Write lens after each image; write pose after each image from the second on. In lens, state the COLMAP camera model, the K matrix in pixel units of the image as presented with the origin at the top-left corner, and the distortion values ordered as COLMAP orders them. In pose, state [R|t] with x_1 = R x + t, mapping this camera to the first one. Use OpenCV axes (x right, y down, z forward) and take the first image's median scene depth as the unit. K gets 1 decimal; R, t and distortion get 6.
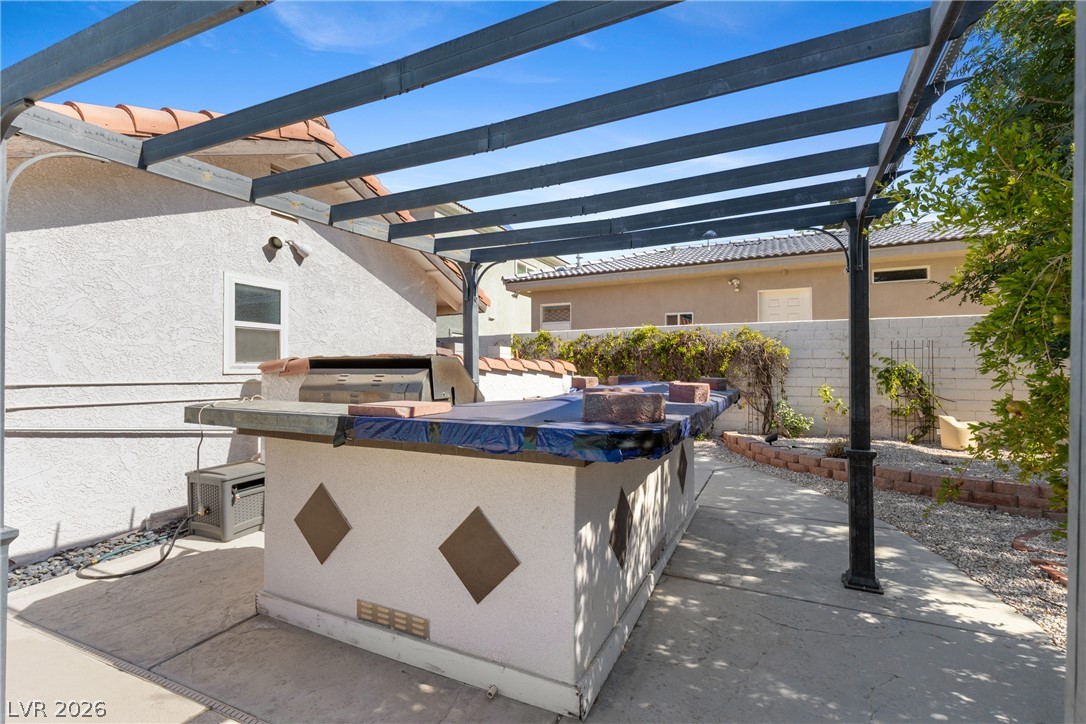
lens RADIAL K [[493.1, 0, 543.1], [0, 493.1, 370.1], [0, 0, 1]] dist [0.005640, -0.000885]
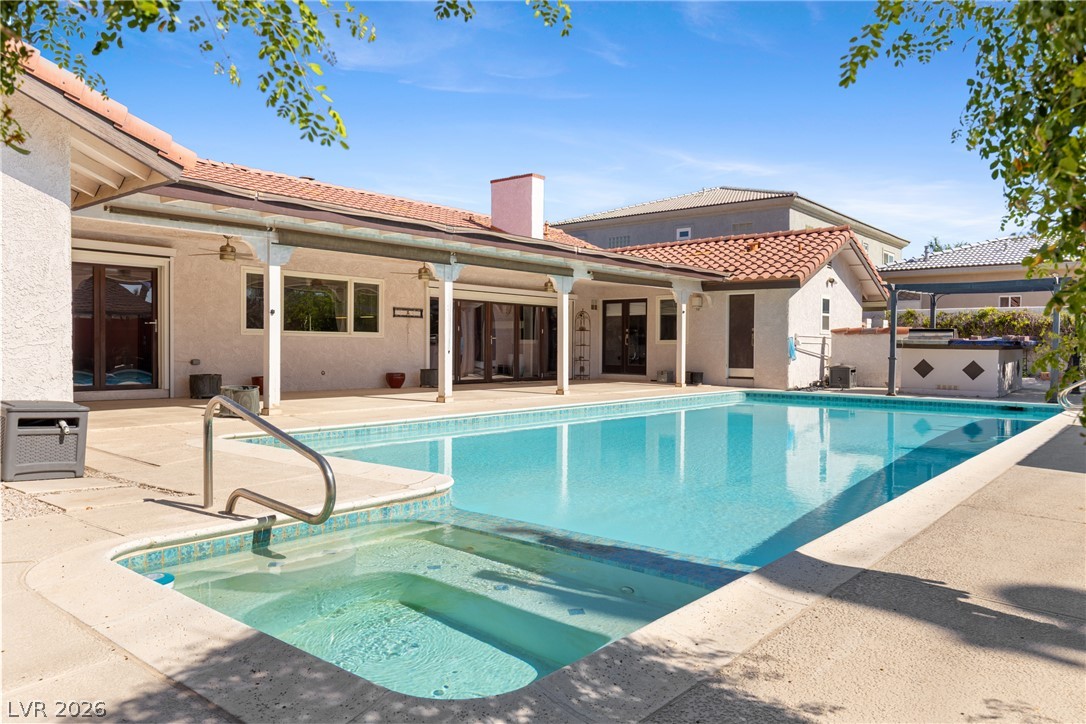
lens RADIAL K [[752.0, 0, 540.3], [0, 752.0, 359.8], [0, 0, 1]] dist [-0.002378, -0.000578]
pose [[0.965652, 0.013165, -0.259506, -0.572678], [-0.006480, 0.999625, 0.026600, 0.025751], [0.259759, -0.024005, 0.965375, -1.778898]]
